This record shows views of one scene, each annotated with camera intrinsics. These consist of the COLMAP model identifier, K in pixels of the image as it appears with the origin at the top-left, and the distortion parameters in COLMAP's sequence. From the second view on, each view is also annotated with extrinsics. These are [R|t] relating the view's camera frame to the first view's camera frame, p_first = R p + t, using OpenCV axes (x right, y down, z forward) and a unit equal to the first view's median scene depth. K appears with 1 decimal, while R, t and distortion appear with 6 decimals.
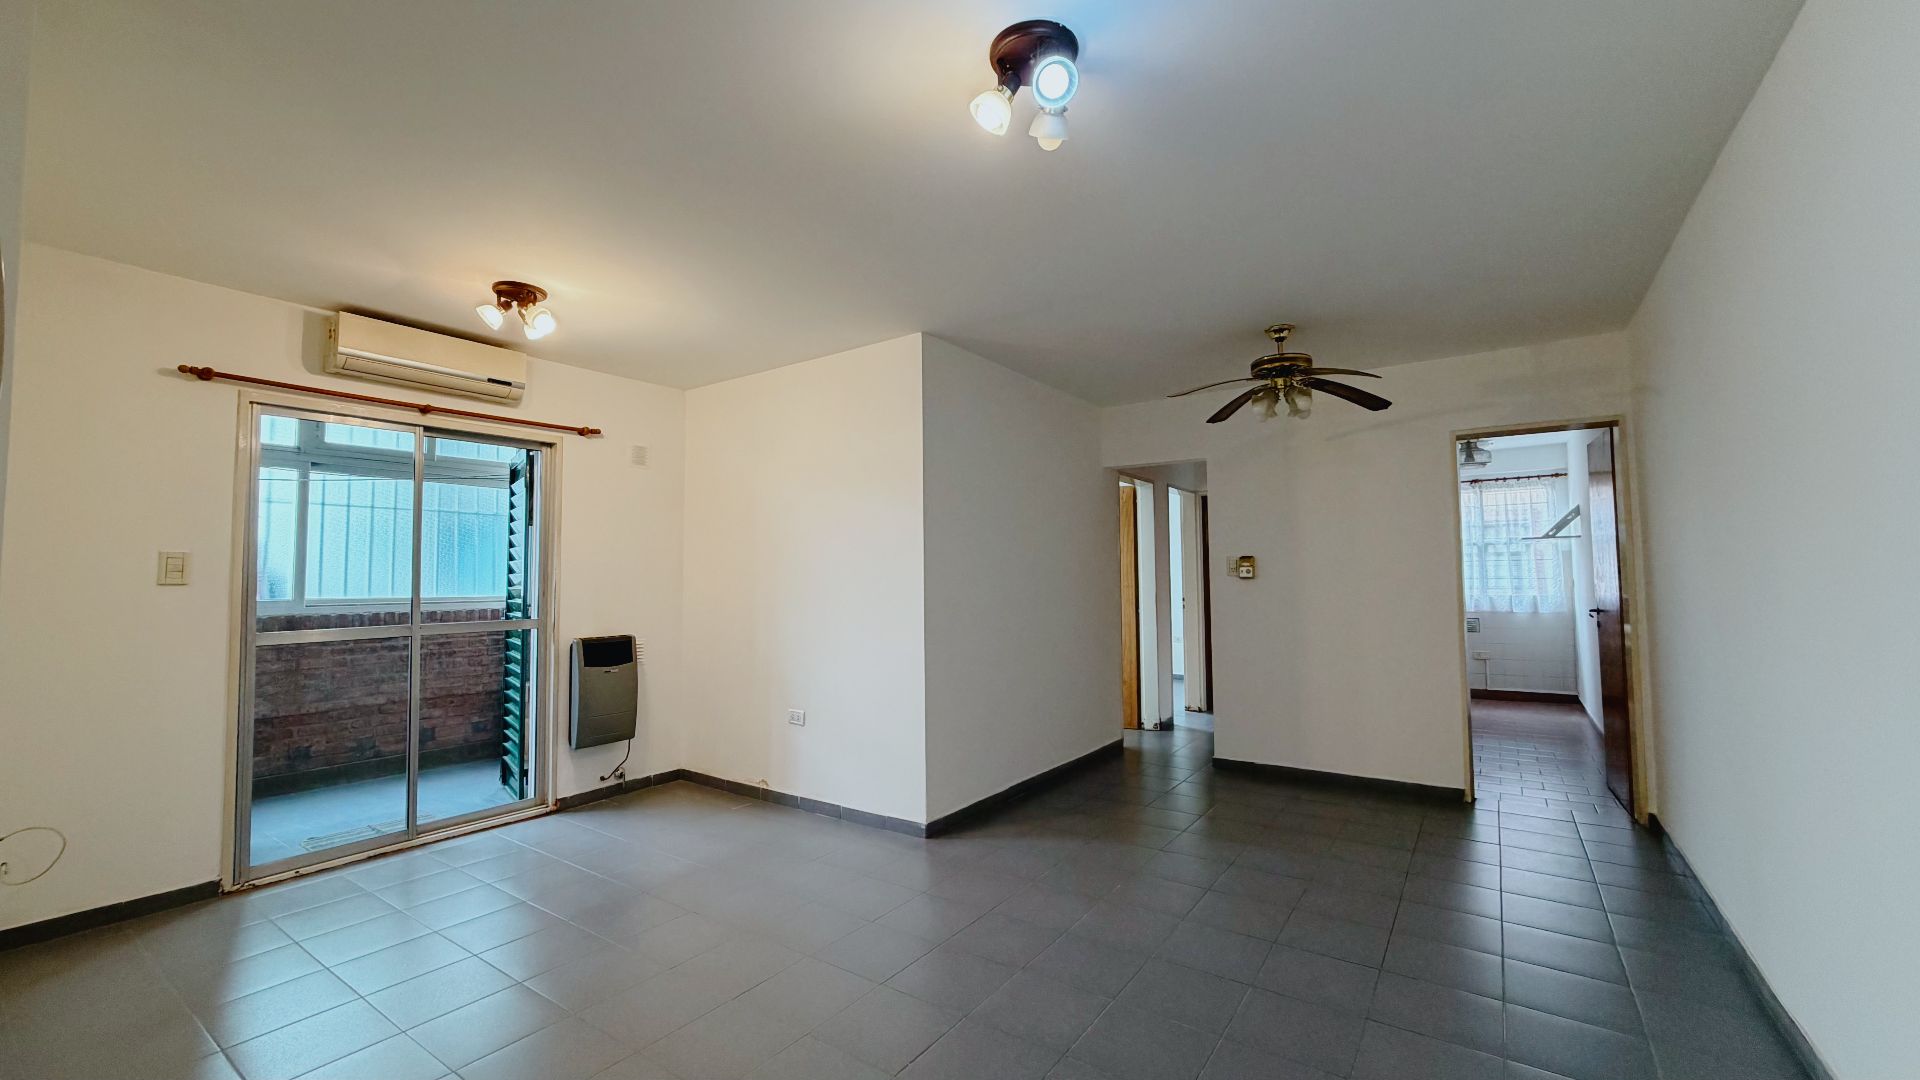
lens RADIAL K [[767.7, 0, 954.7], [0, 767.7, 533.0], [0, 0, 1]] dist [-0.000535, 0.000001]
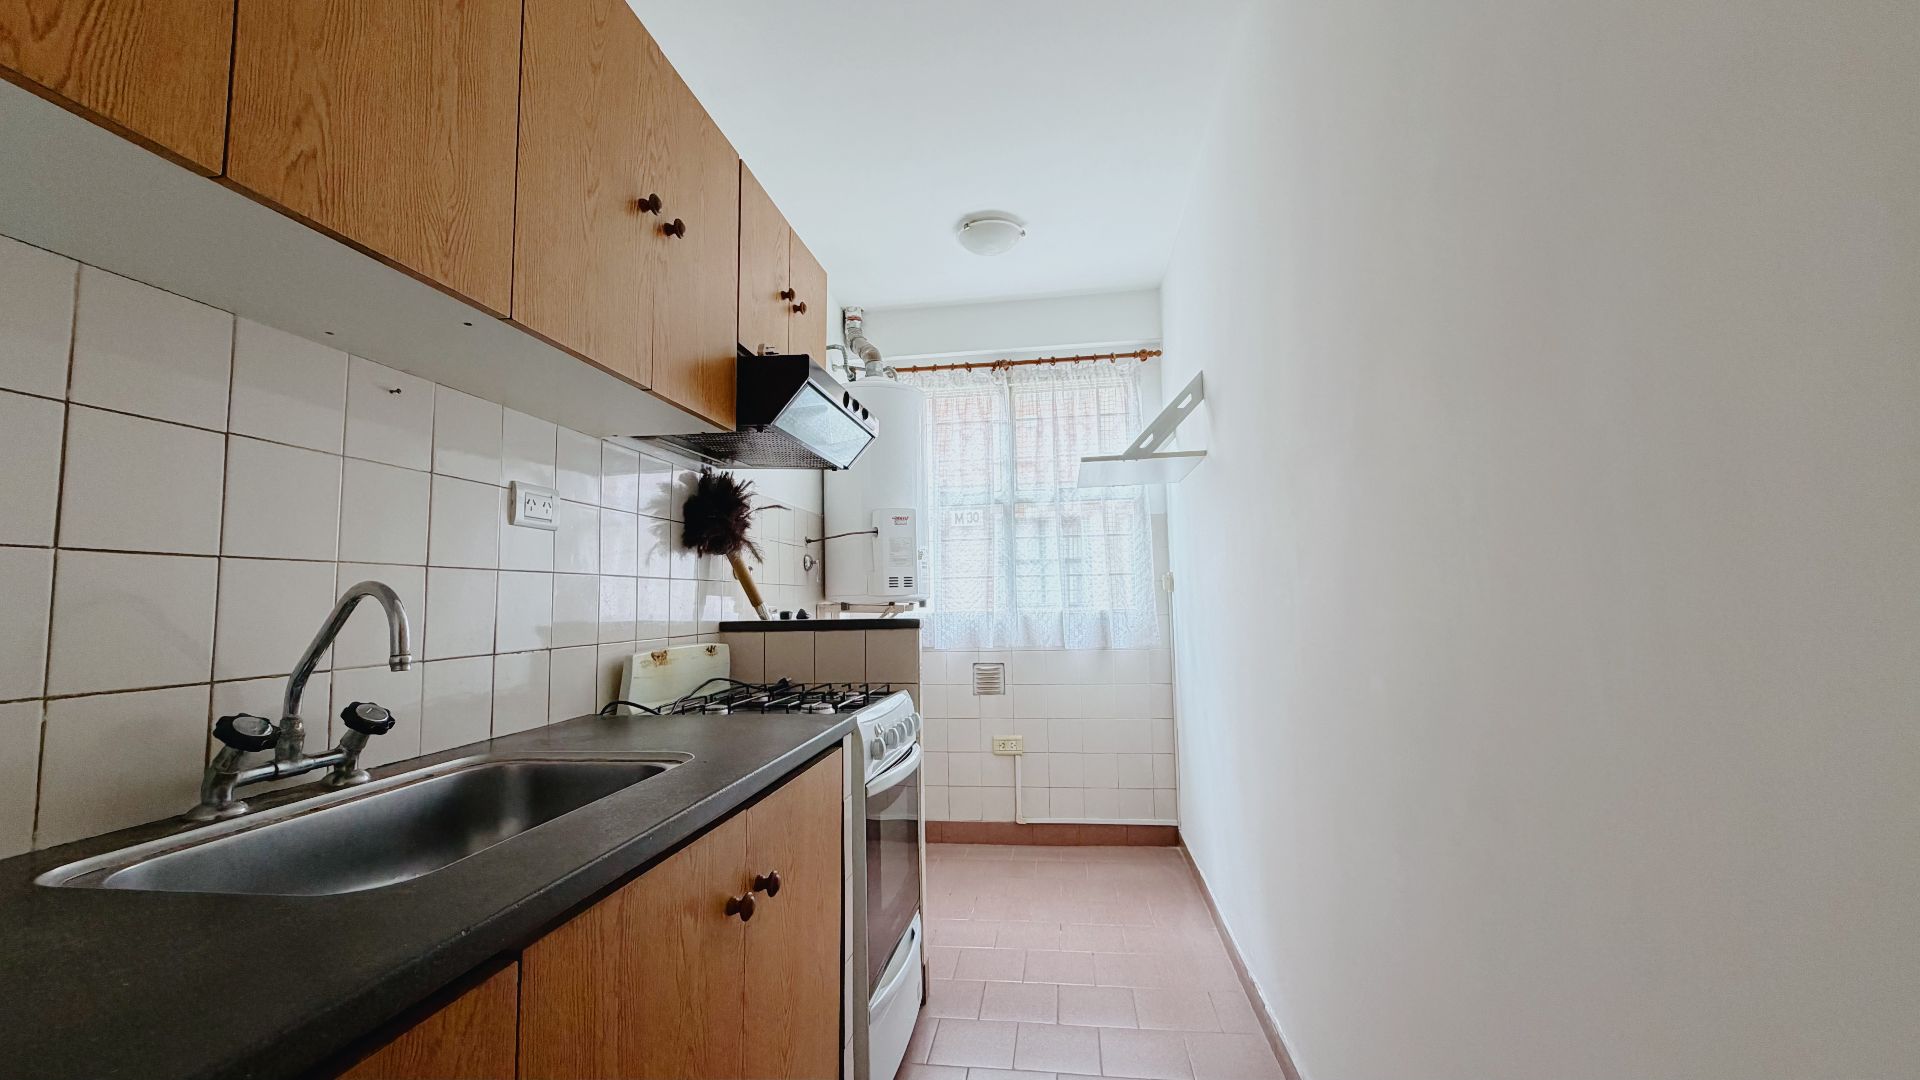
lens RADIAL K [[767.7, 0, 960.7], [0, 767.7, 533.6], [0, 0, 1]] dist [-0.000535, 0.000001]
pose [[0.887647, 0.027644, 0.459694, 0.459234], [-0.014982, 0.999402, -0.031171, 0.049937], [-0.460280, 0.020782, 0.887530, 0.619336]]
